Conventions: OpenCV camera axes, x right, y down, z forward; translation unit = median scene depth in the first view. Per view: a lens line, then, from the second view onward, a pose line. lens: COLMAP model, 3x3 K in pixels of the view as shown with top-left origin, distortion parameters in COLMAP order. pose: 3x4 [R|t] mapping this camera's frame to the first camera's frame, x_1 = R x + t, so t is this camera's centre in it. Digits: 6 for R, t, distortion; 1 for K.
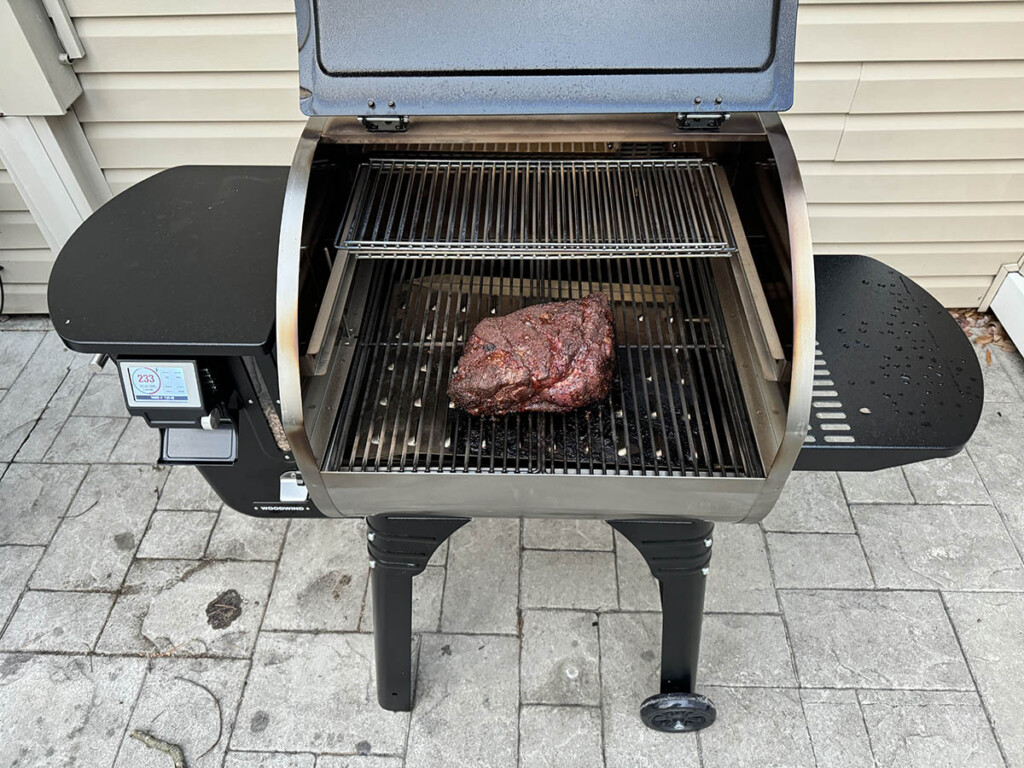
lens RADIAL K [[717.1, 0, 508.9], [0, 717.1, 388.5], [0, 0, 1]] dist [-0.001037, -0.014326]
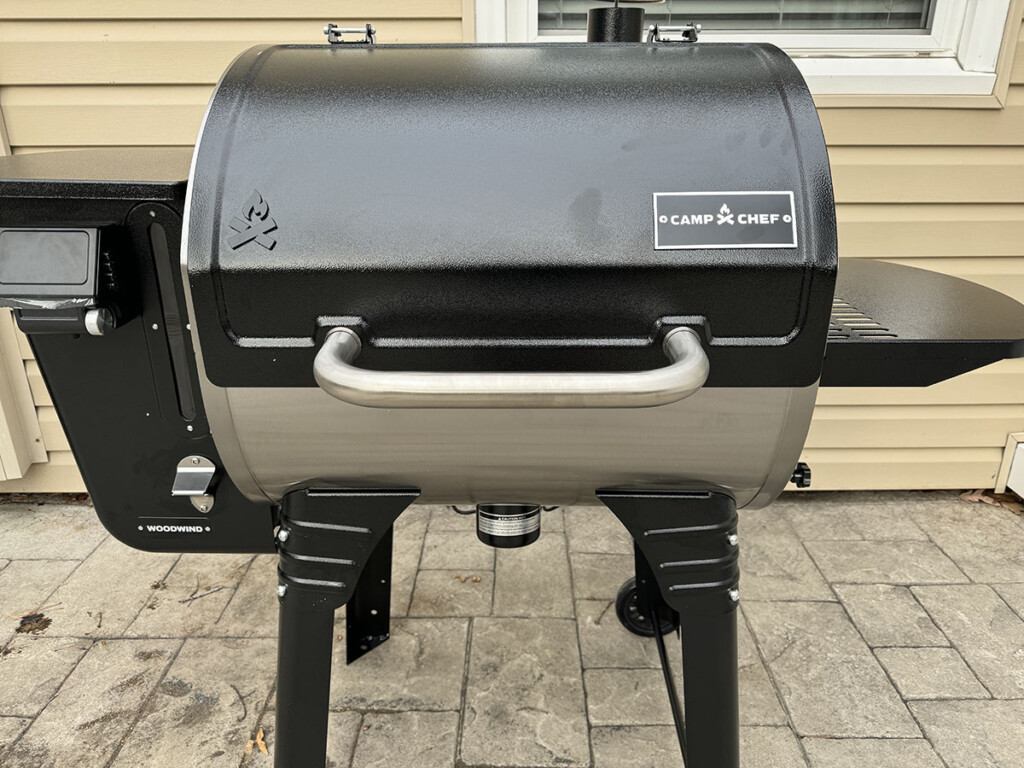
lens RADIAL K [[717.1, 0, 514.1], [0, 717.1, 391.5], [0, 0, 1]] dist [-0.001037, -0.014326]
pose [[0.999470, 0.010442, 0.030828, 0.051005], [0.003643, 0.905307, -0.424742, 0.204714], [-0.032344, 0.424629, 0.904789, 0.235392]]
